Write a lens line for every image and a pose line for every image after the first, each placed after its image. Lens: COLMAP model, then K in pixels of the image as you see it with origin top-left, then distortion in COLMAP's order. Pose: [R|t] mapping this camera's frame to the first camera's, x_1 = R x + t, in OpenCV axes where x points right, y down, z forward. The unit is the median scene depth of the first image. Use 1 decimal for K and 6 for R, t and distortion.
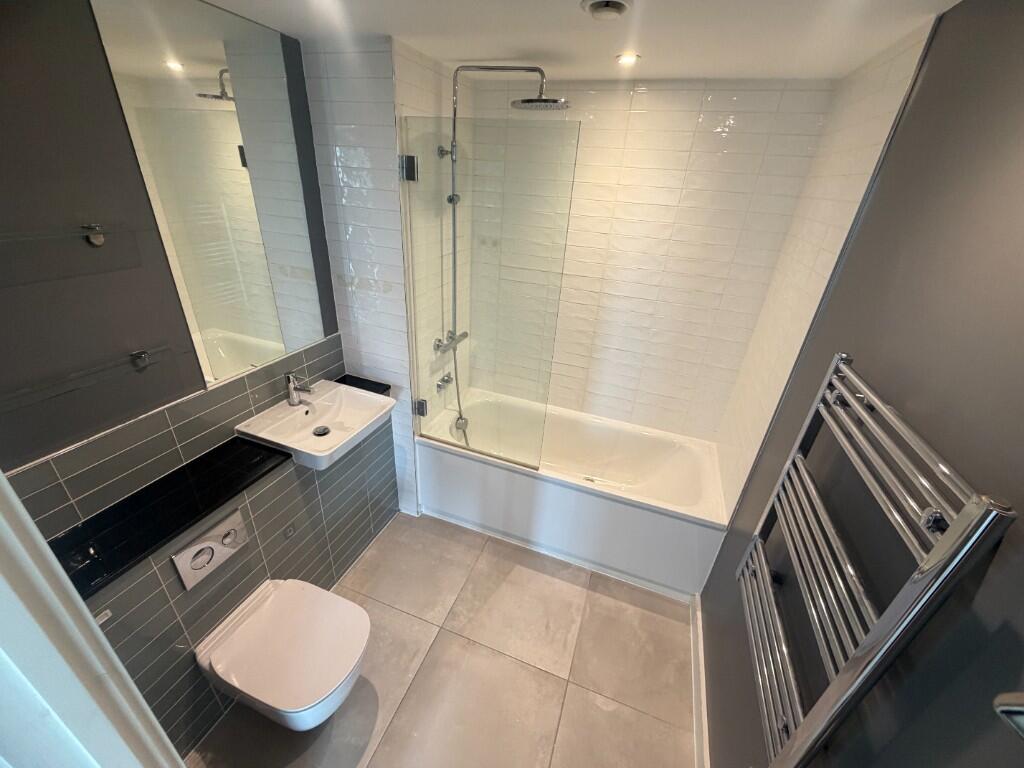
lens RADIAL K [[407.2, 0, 510.7], [0, 407.2, 382.9], [0, 0, 1]] dist [0.000091, 0.000506]
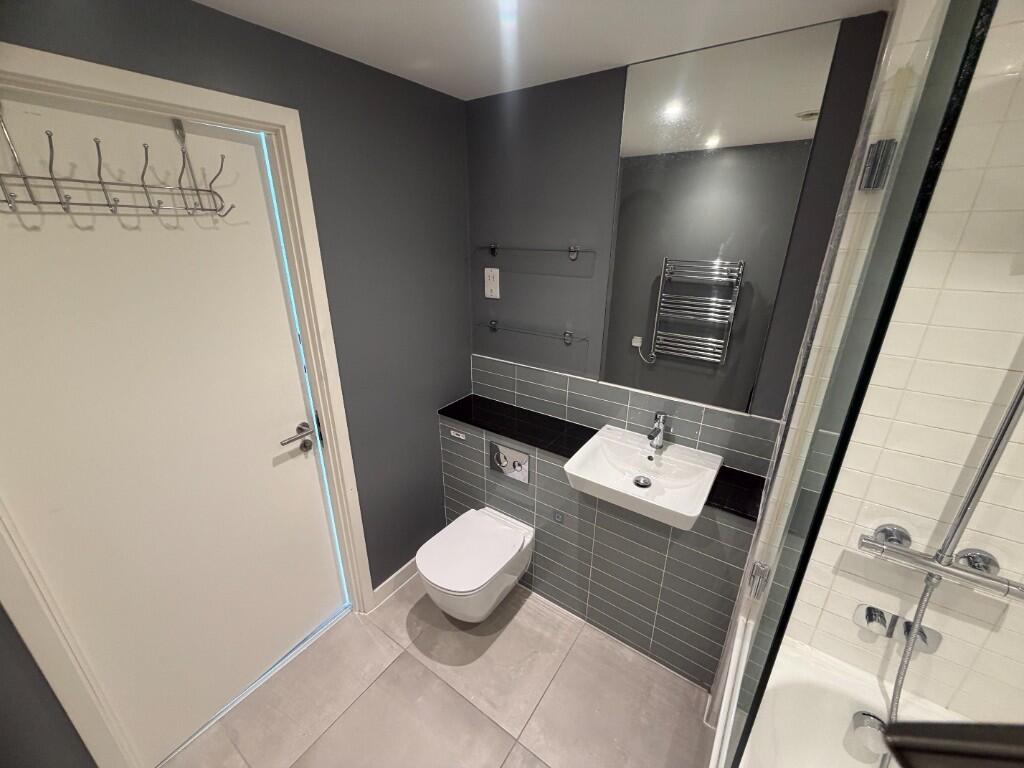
lens RADIAL K [[407.2, 0, 509.6], [0, 407.2, 387.7], [0, 0, 1]] dist [0.000091, 0.000506]
pose [[-0.255932, 0.284415, -0.923909, 0.398268], [-0.452504, 0.809320, 0.374488, -0.264911], [0.854248, 0.513916, -0.078432, 0.749811]]
